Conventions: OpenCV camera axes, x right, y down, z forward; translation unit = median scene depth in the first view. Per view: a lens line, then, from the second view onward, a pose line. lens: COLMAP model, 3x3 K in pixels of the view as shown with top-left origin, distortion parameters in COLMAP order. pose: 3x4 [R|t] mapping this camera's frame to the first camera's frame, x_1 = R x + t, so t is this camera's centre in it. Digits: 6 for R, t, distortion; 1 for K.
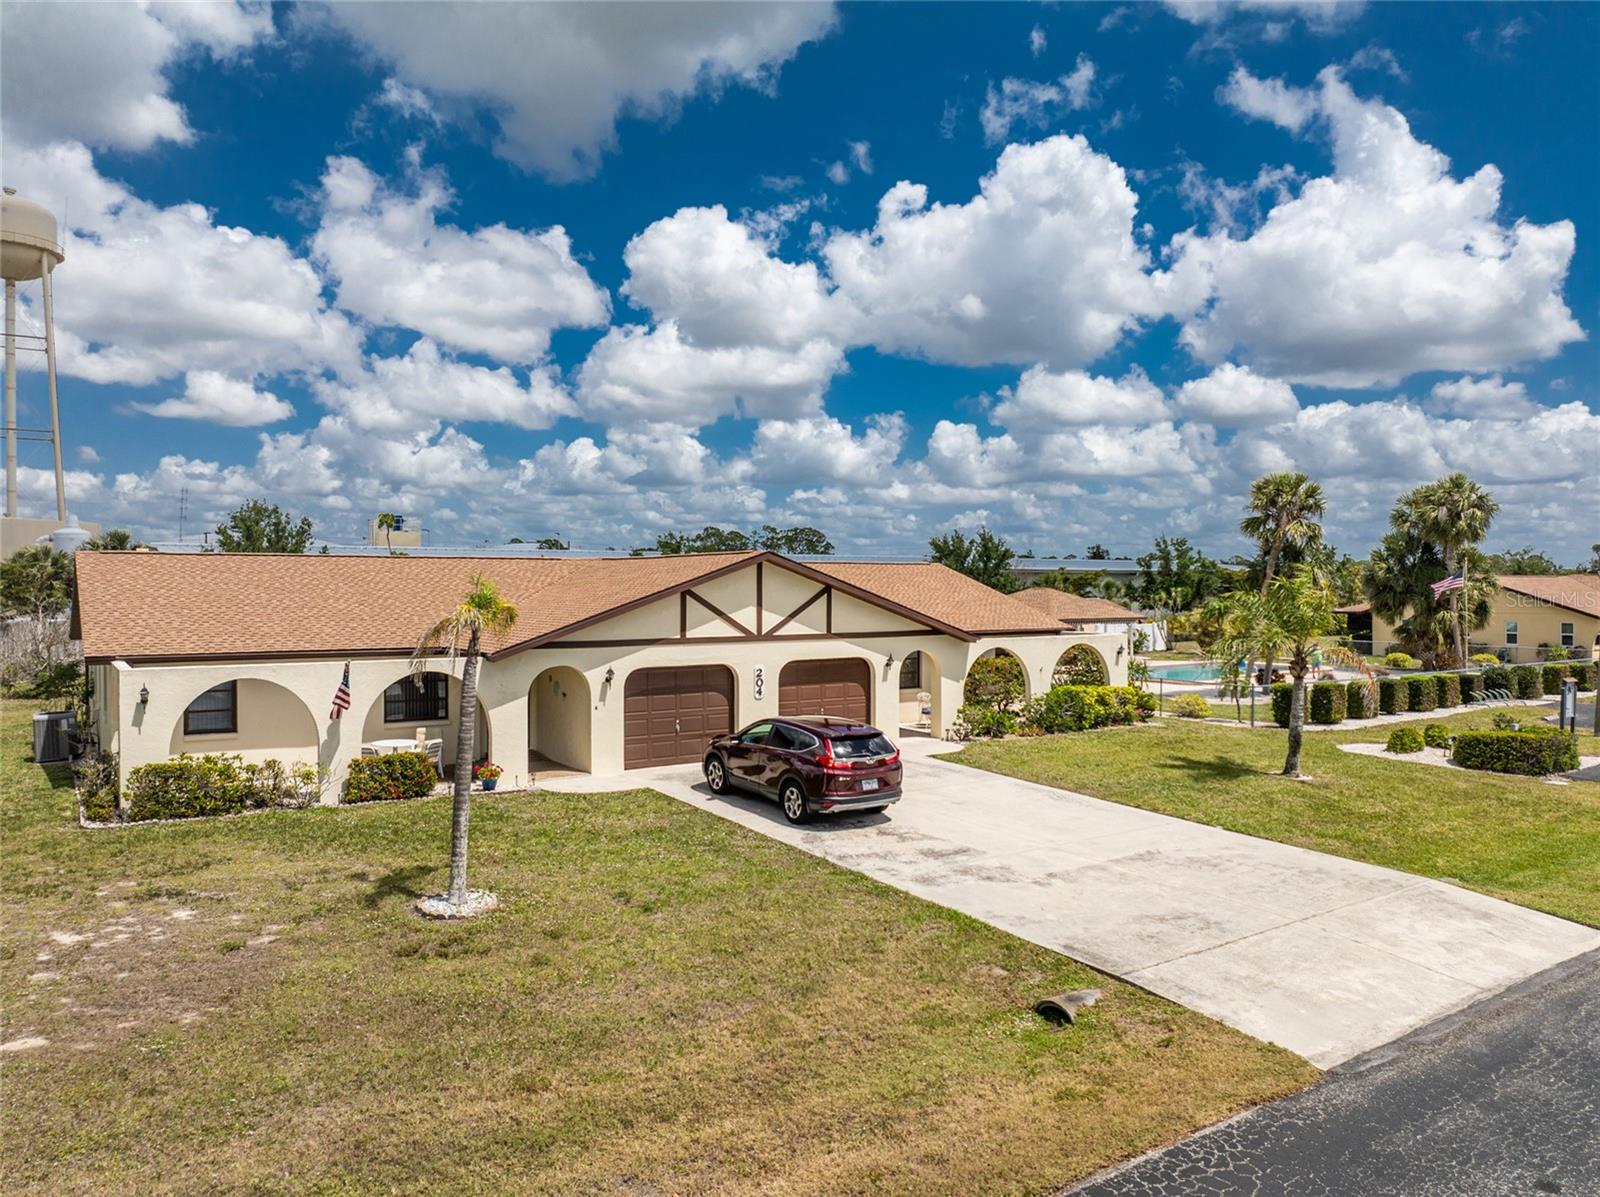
lens RADIAL K [[1140.3, 0, 800.0], [0, 1140.3, 598.5], [0, 0, 1]] dist [-0.045314, 0.016679]
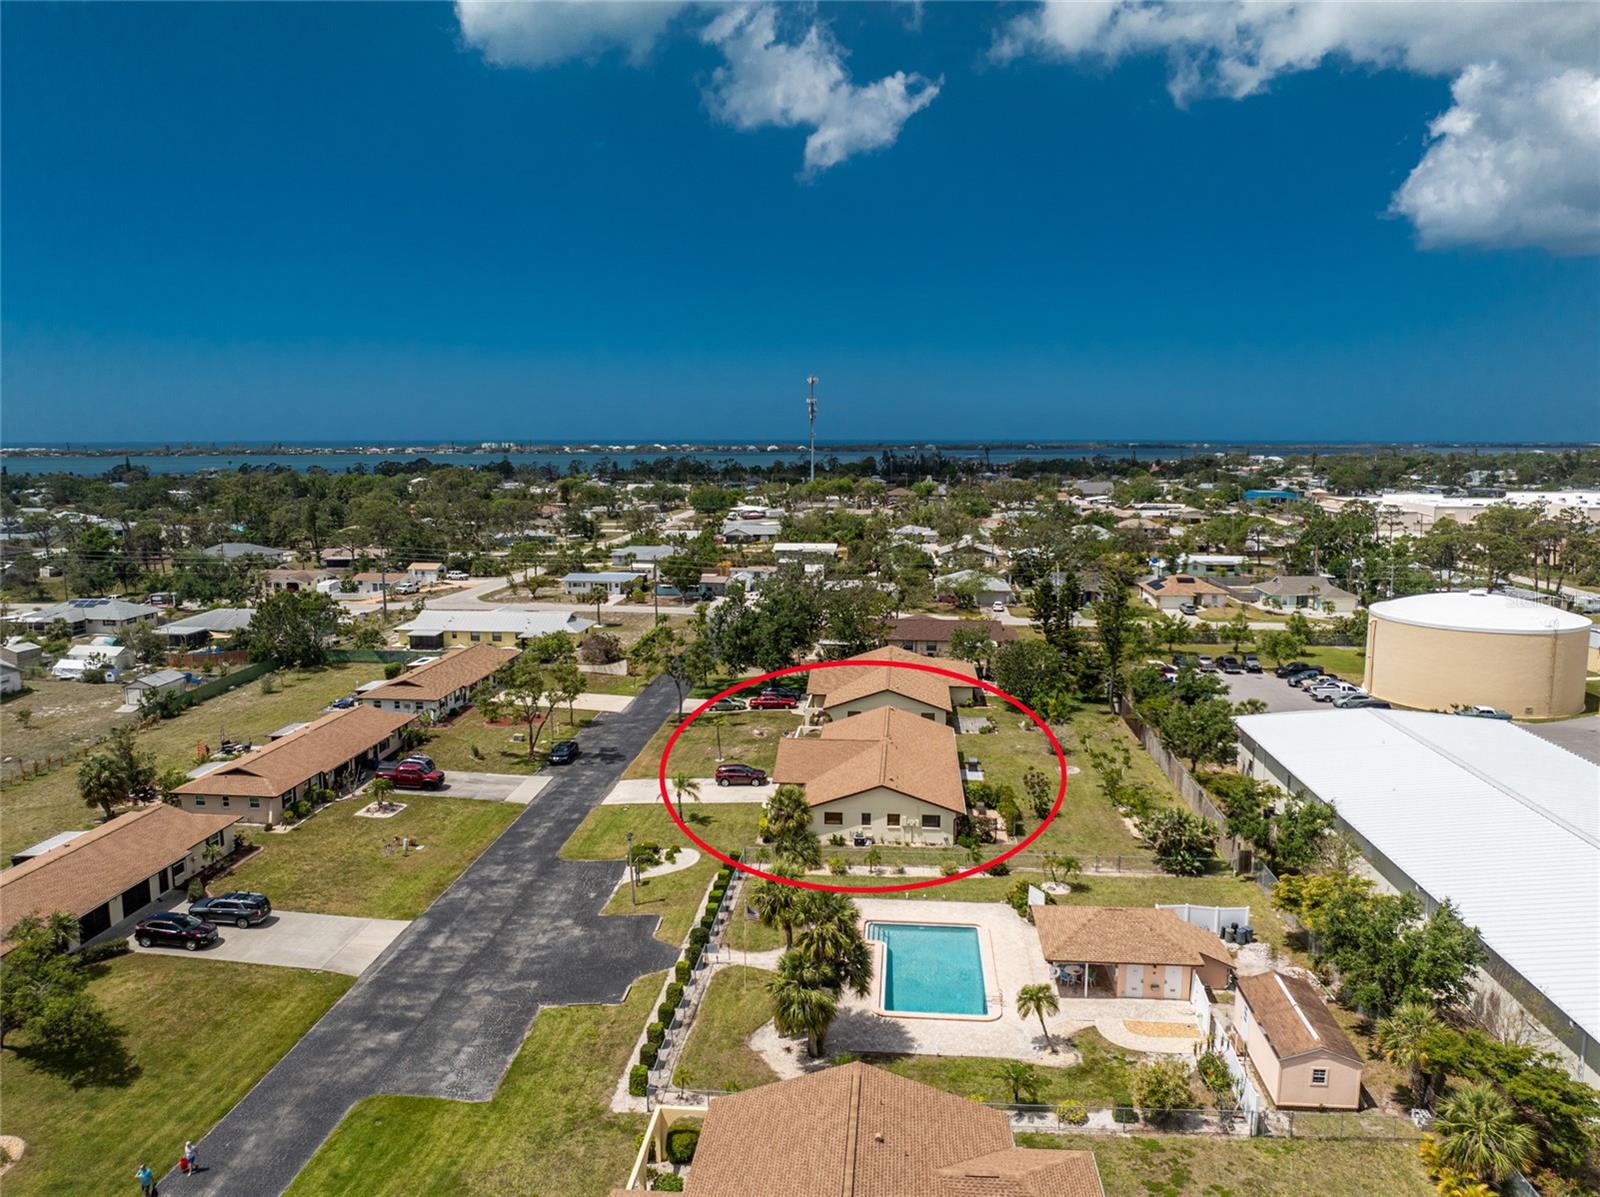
lens RADIAL K [[1140.3, 0, 800.0], [0, 1140.3, 598.5], [0, 0, 1]] dist [-0.045314, 0.016679]
pose [[-0.636540, 0.109817, -0.763386, 3.166426], [-0.007331, 0.988905, 0.148371, -1.211203], [0.771209, 0.100041, -0.628672, 3.824112]]
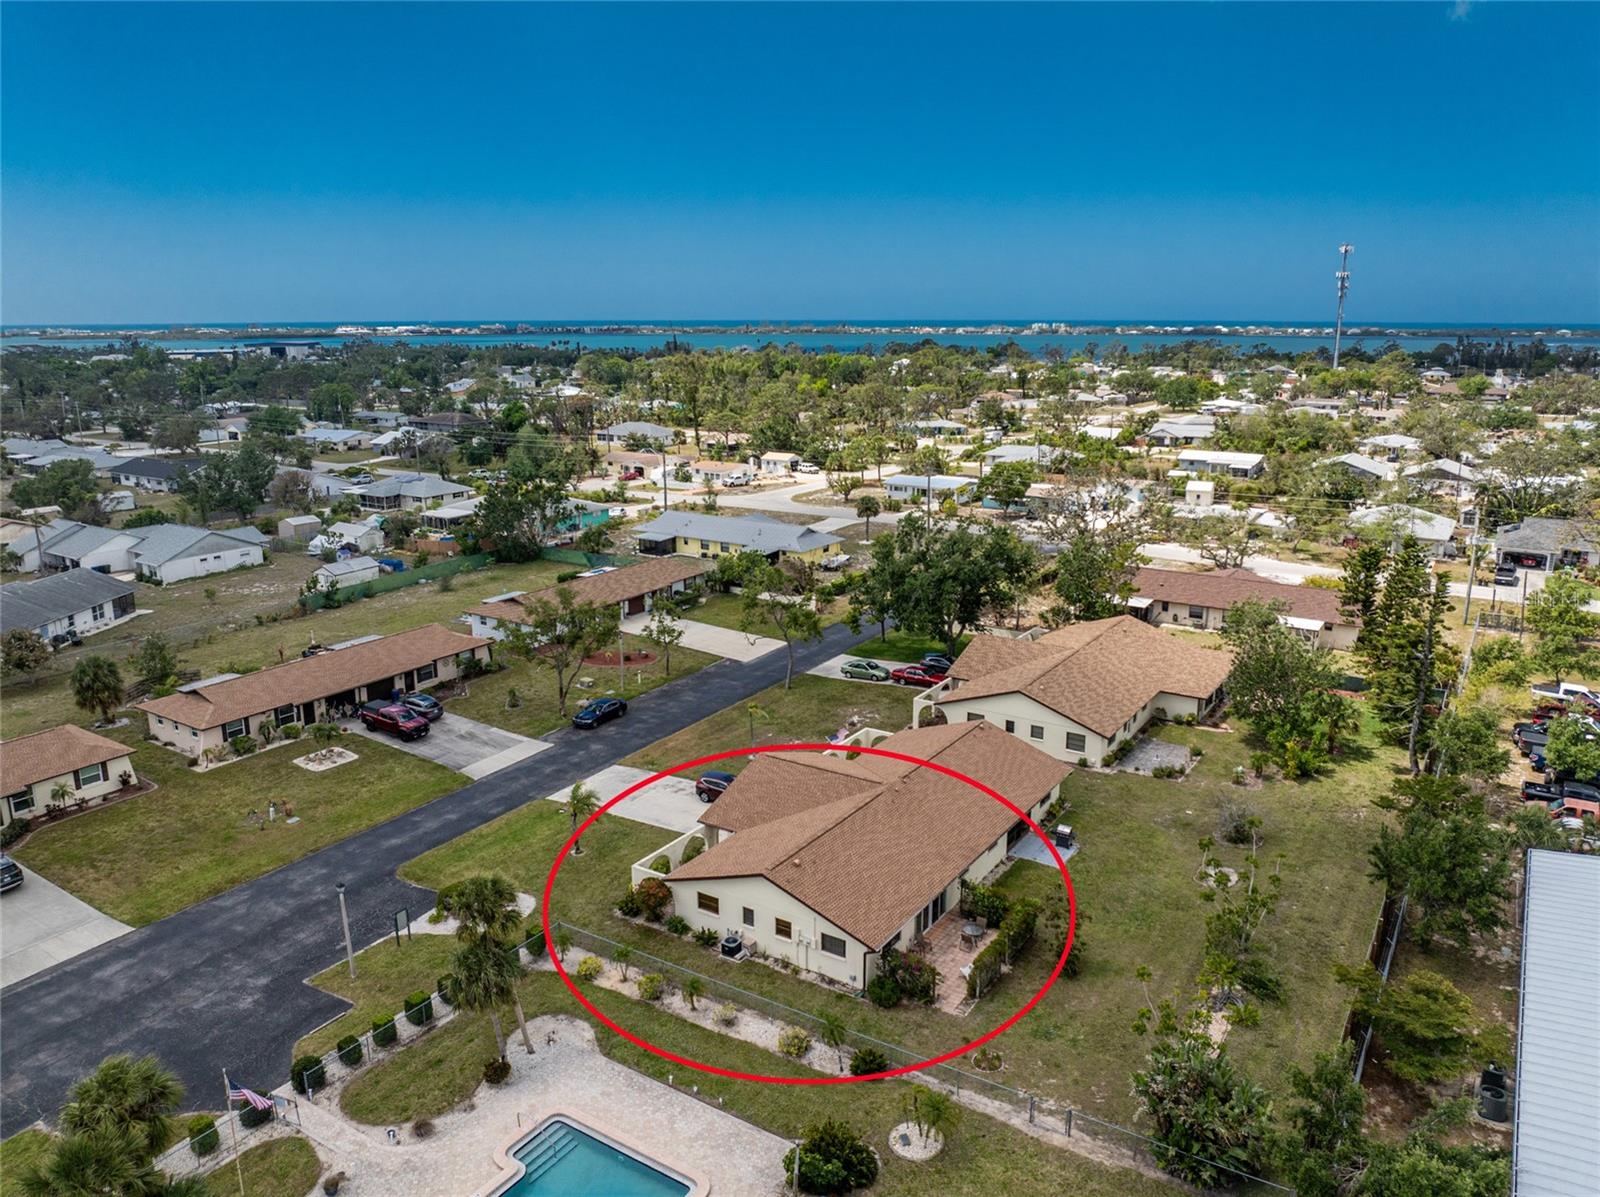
lens RADIAL K [[1146.0, 0, 789.0], [0, 1146.0, 594.6], [0, 0, 1]] dist [-0.039991, 0.000370]
pose [[-0.923461, 0.094914, -0.371769, 0.992560], [0.000813, 0.969403, 0.245473, -1.206917], [0.383693, 0.226382, -0.895283, 3.778659]]
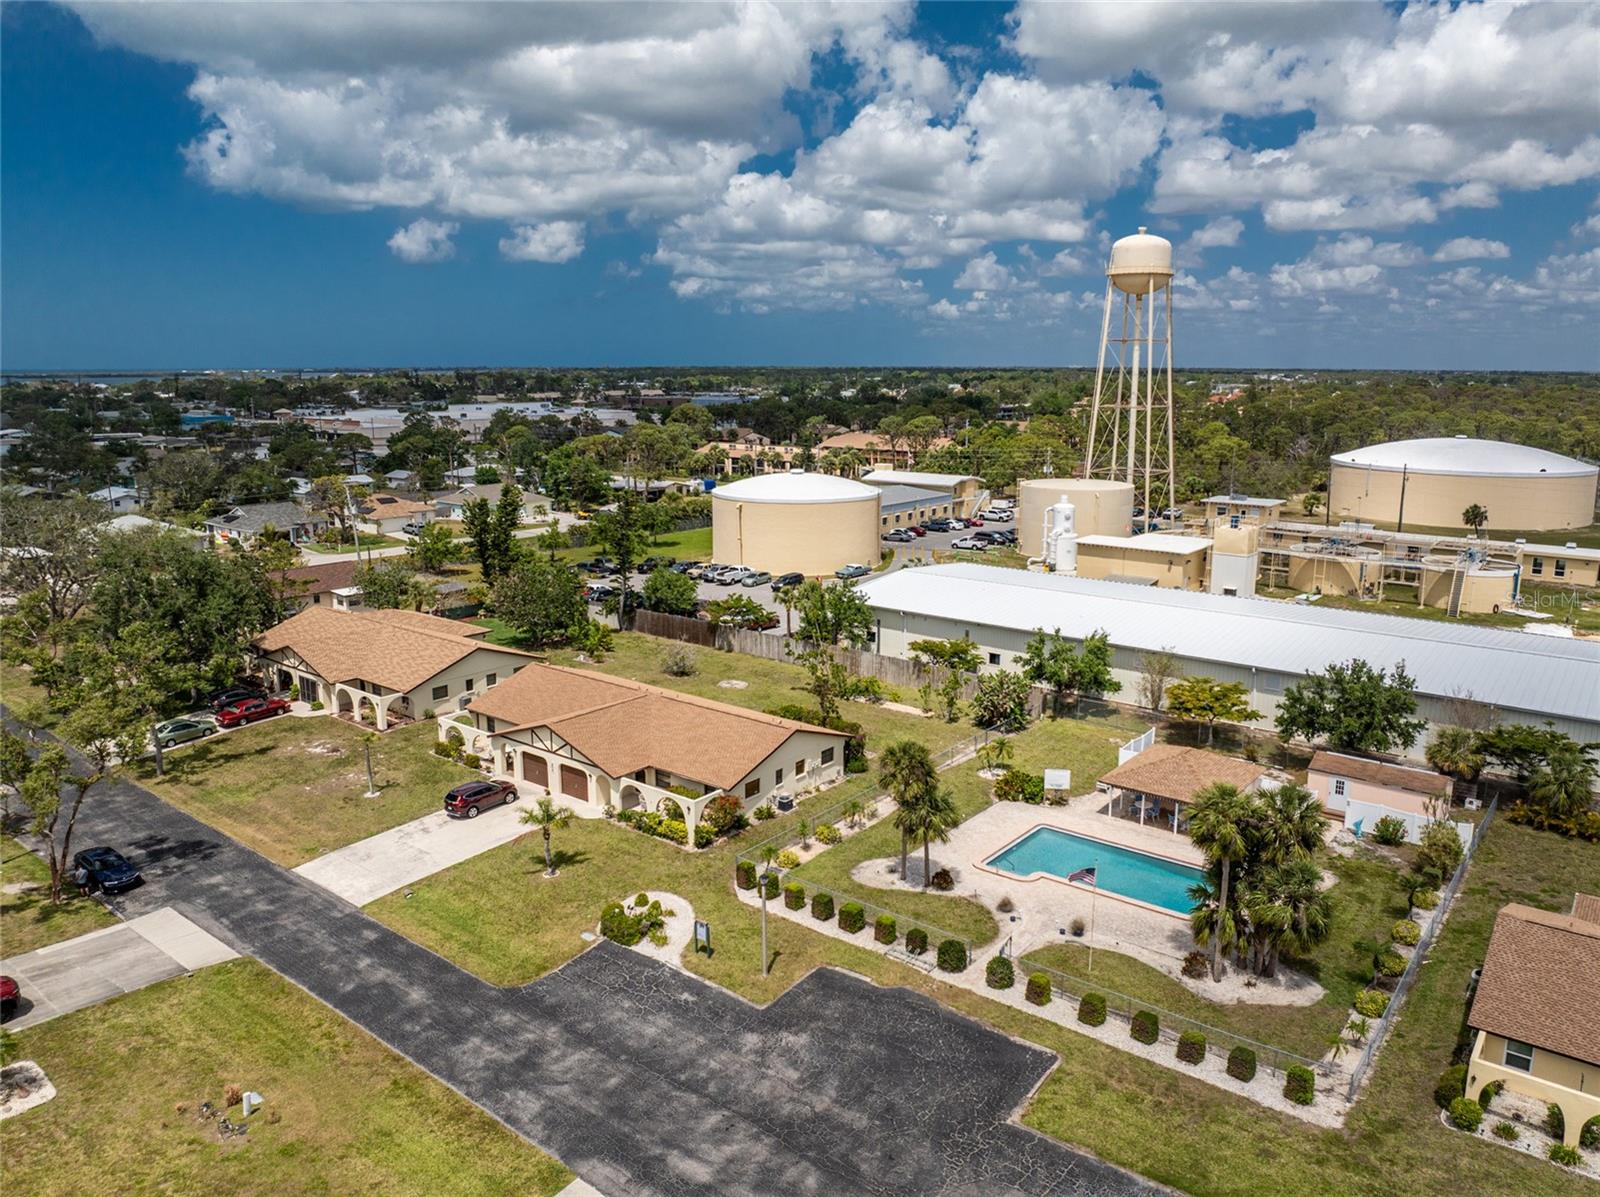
lens RADIAL K [[1145.3, 0, 809.3], [0, 1145.3, 557.9], [0, 0, 1]] dist [-0.041326, 0.004312]
pose [[0.299742, 0.159692, -0.940560, 3.063850], [-0.013777, 0.986513, 0.163103, -1.018458], [0.953921, -0.035930, 0.297899, 0.873534]]
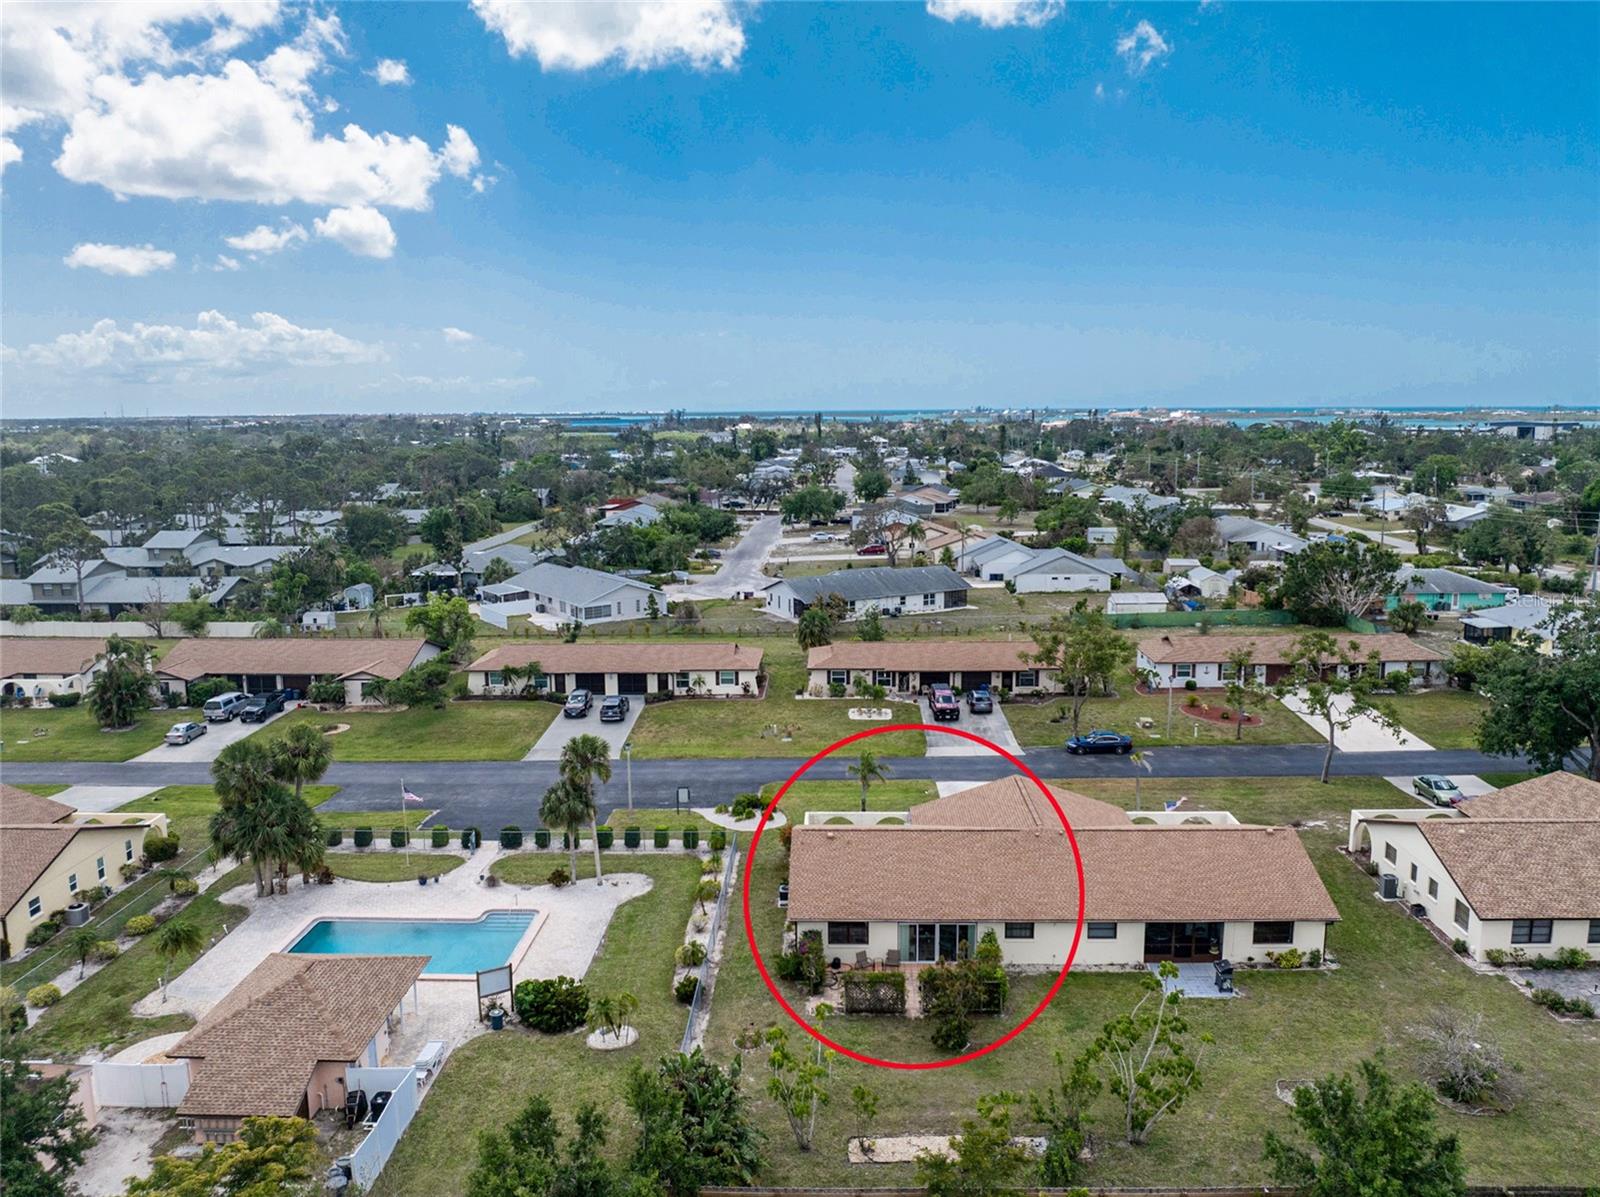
lens RADIAL K [[1153.7, 0, 800.0], [0, 1153.7, 598.5], [0, 0, 1]] dist [-0.040516, 0.011279]
pose [[-0.809990, -0.083143, 0.580520, -1.271786], [0.019203, 0.985608, 0.167954, -1.006415], [-0.586129, 0.147188, -0.796736, 3.734093]]
